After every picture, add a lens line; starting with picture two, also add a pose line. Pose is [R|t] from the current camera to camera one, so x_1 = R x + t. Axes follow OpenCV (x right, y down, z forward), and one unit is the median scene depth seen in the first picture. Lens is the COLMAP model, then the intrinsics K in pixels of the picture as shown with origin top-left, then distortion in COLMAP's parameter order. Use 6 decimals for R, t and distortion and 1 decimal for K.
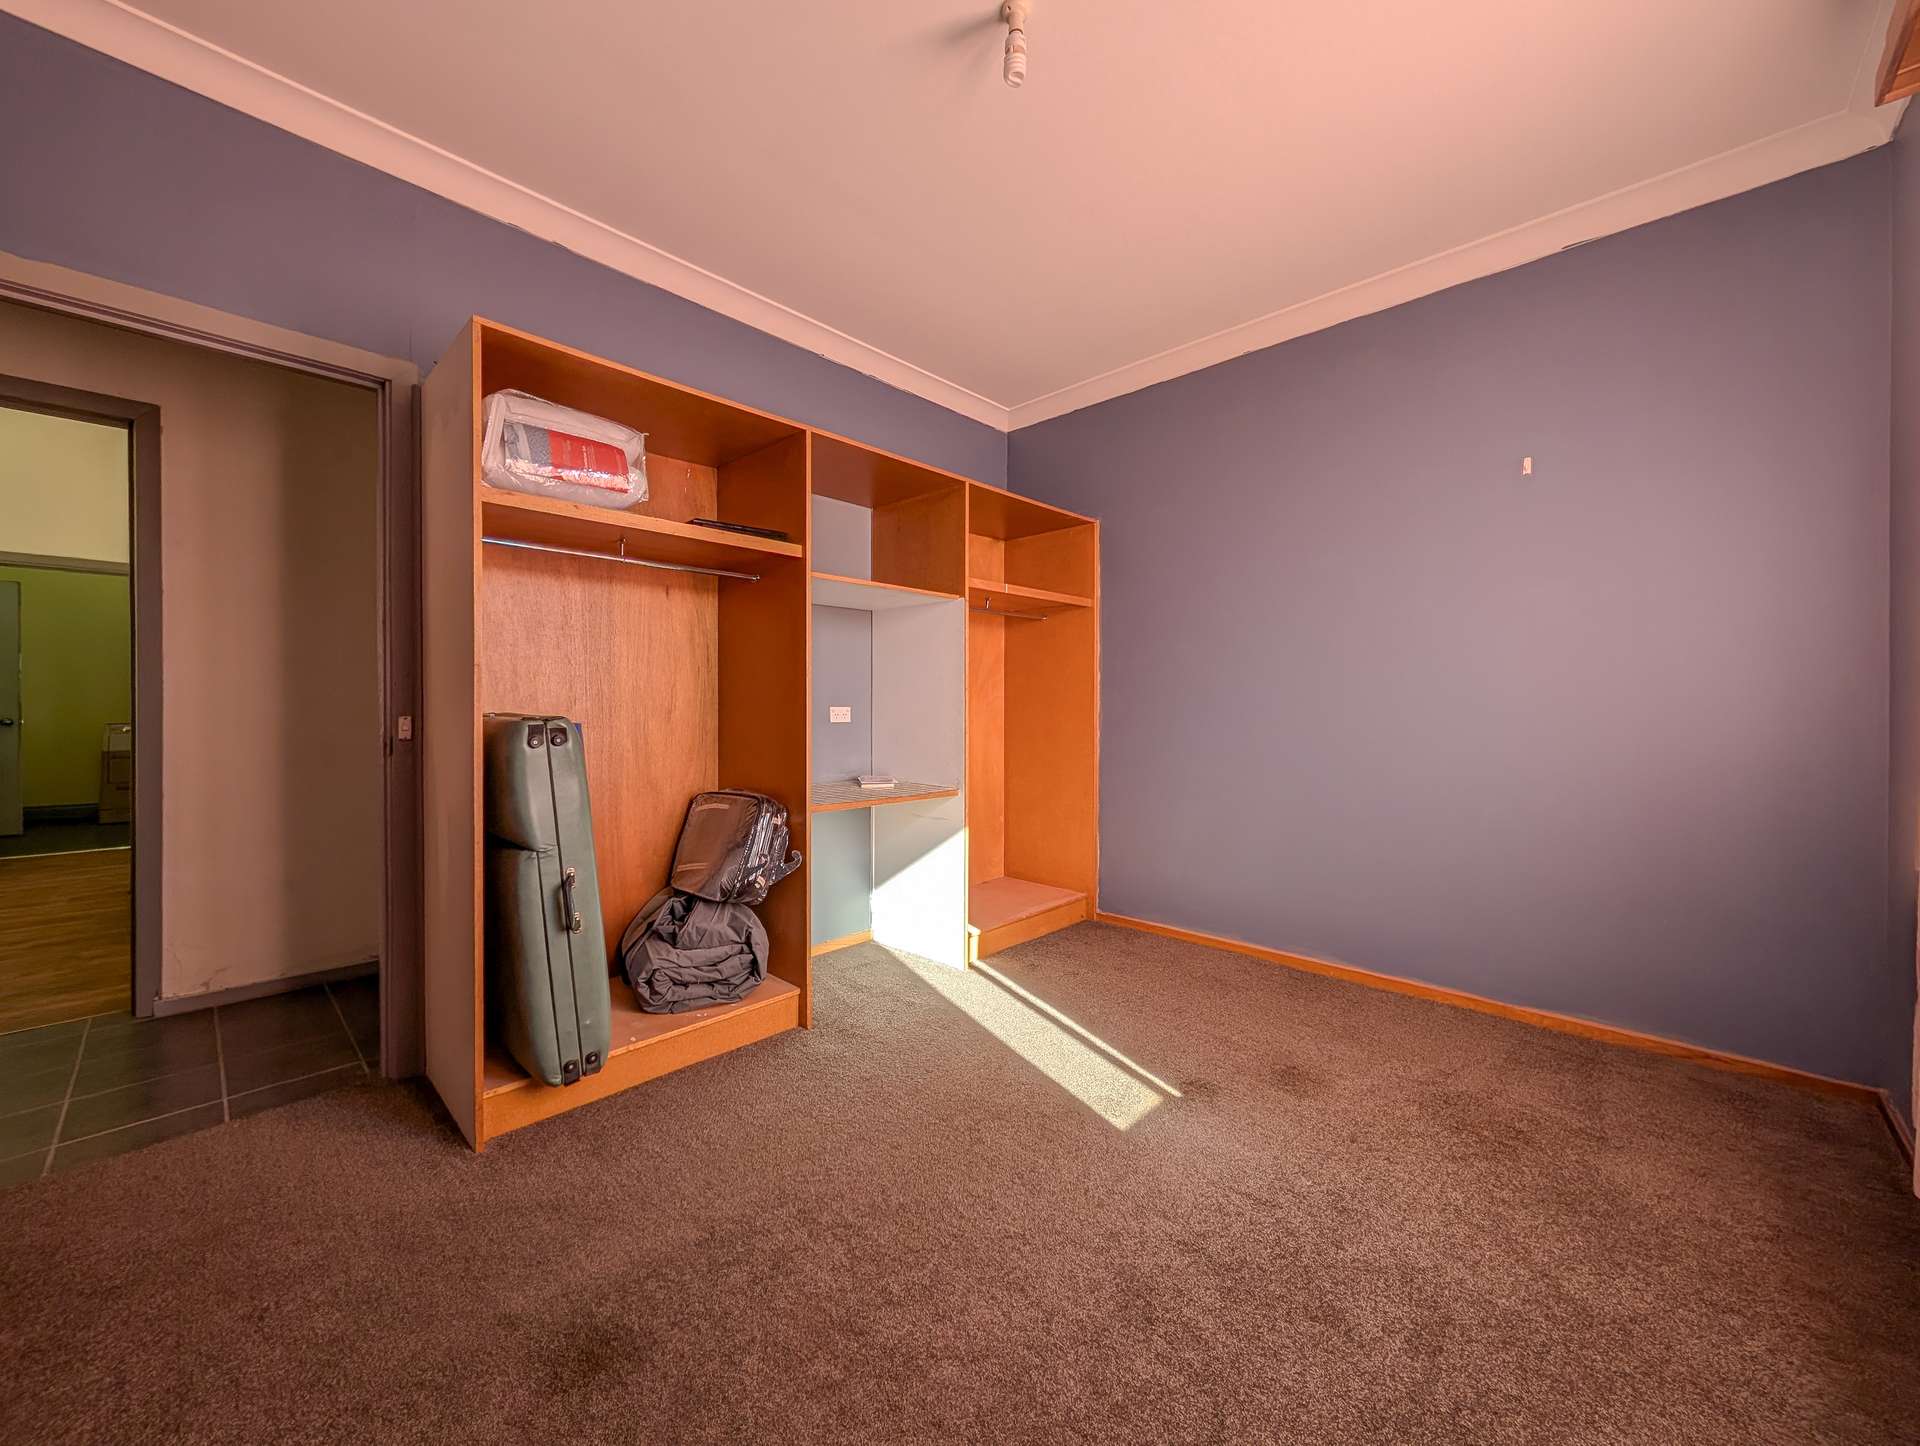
lens RADIAL K [[757.5, 0, 960.0], [0, 757.5, 723.0], [0, 0, 1]] dist [0.000280, 0.000101]
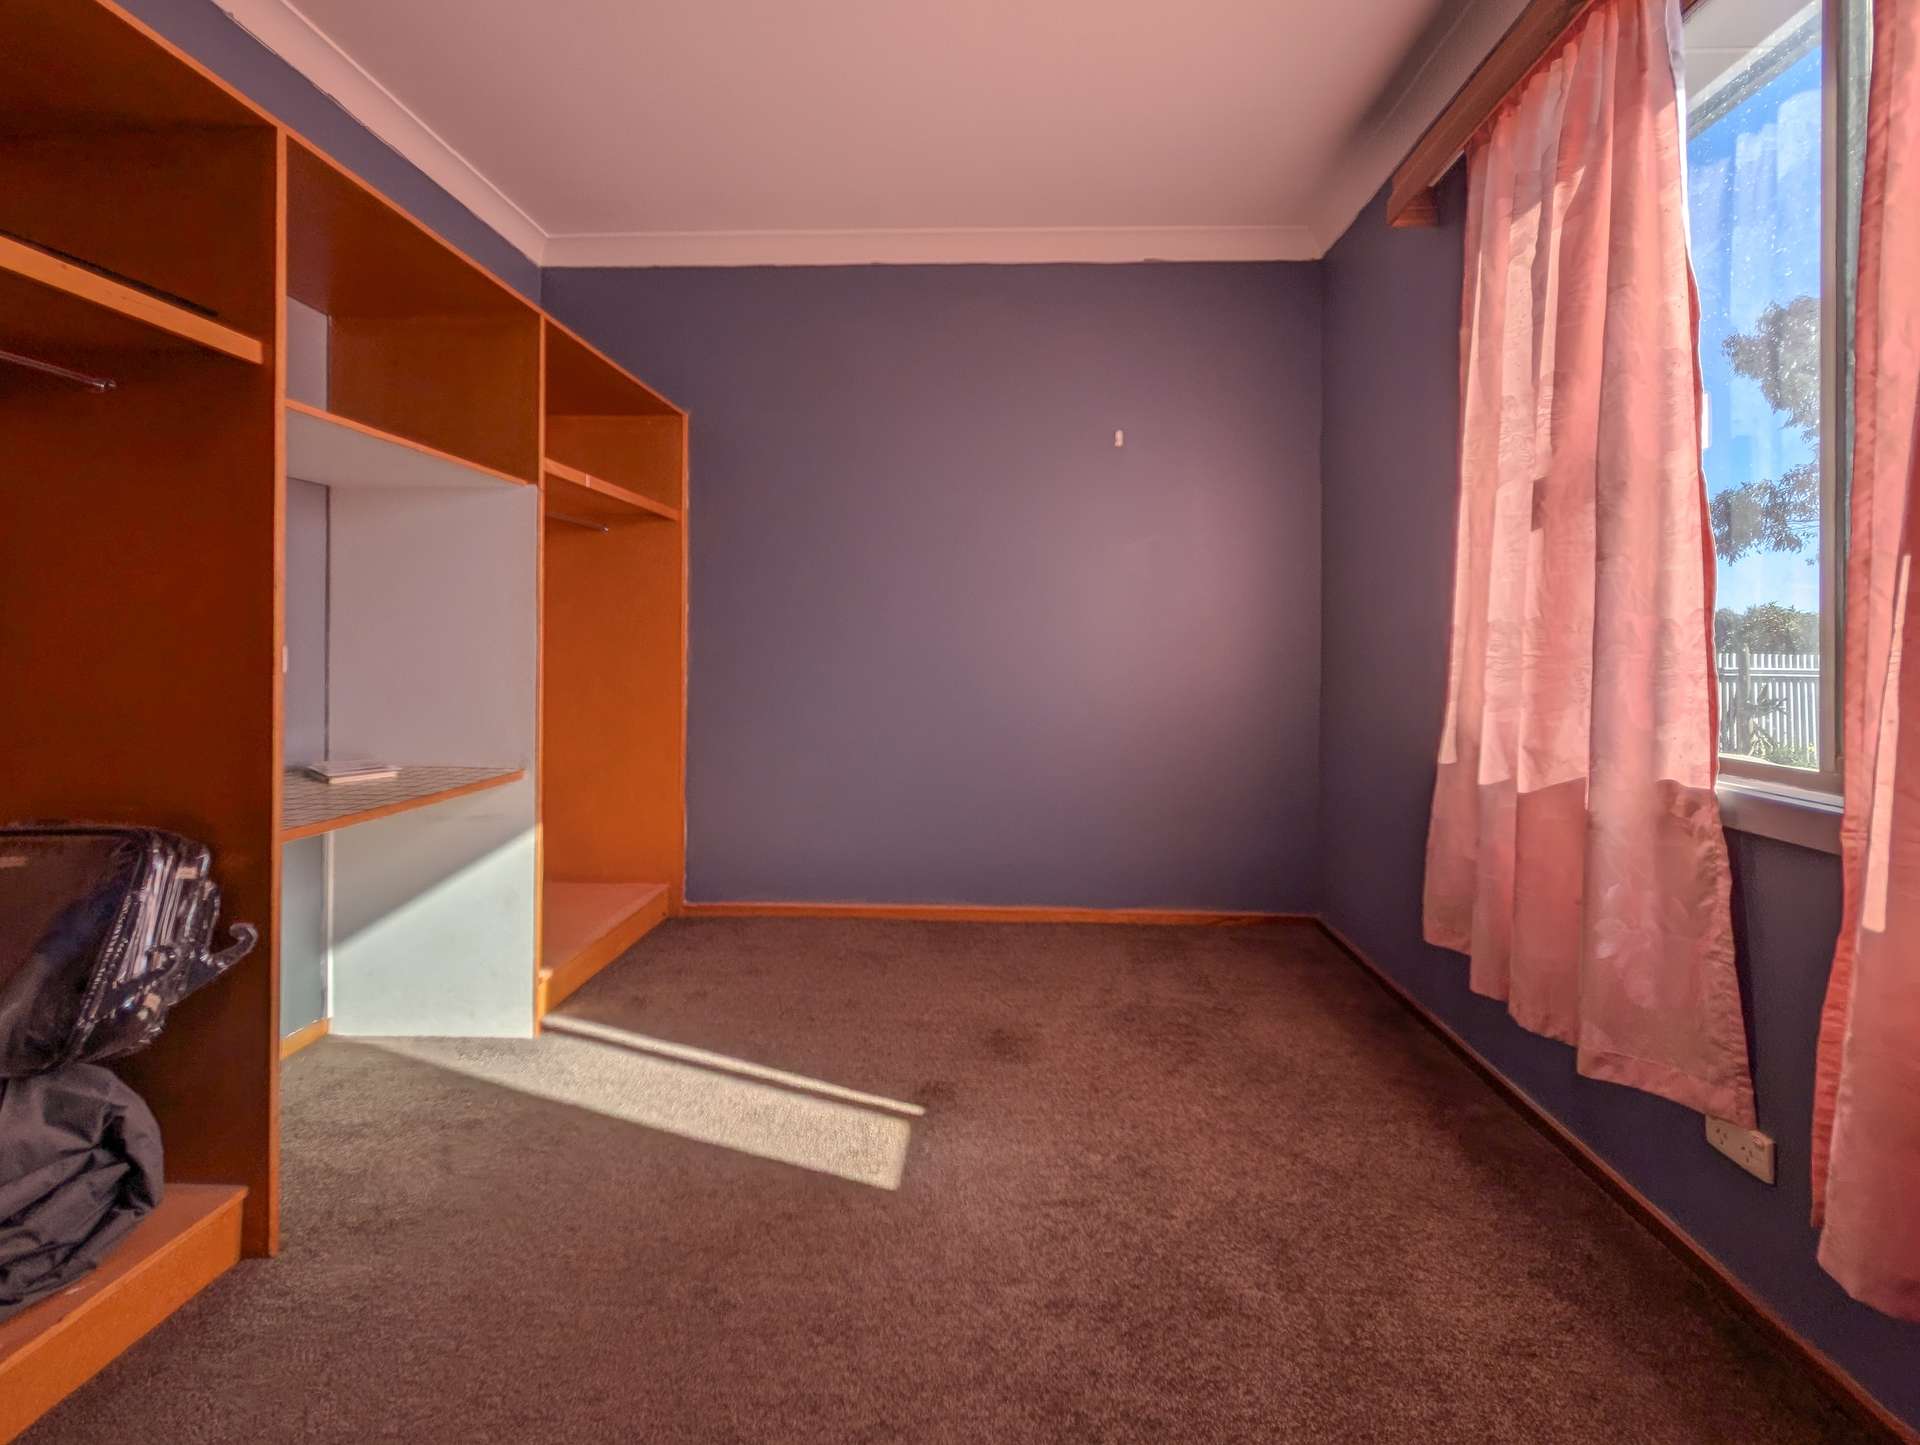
lens RADIAL K [[781.3, 0, 966.3], [0, 781.3, 652.9], [0, 0, 1]] dist [0.000614, 0.000624]
pose [[0.739295, -0.004188, 0.673369, -0.210700], [0.011900, 0.999906, -0.006847, -0.007707], [-0.673277, 0.013075, 0.739275, 0.266252]]
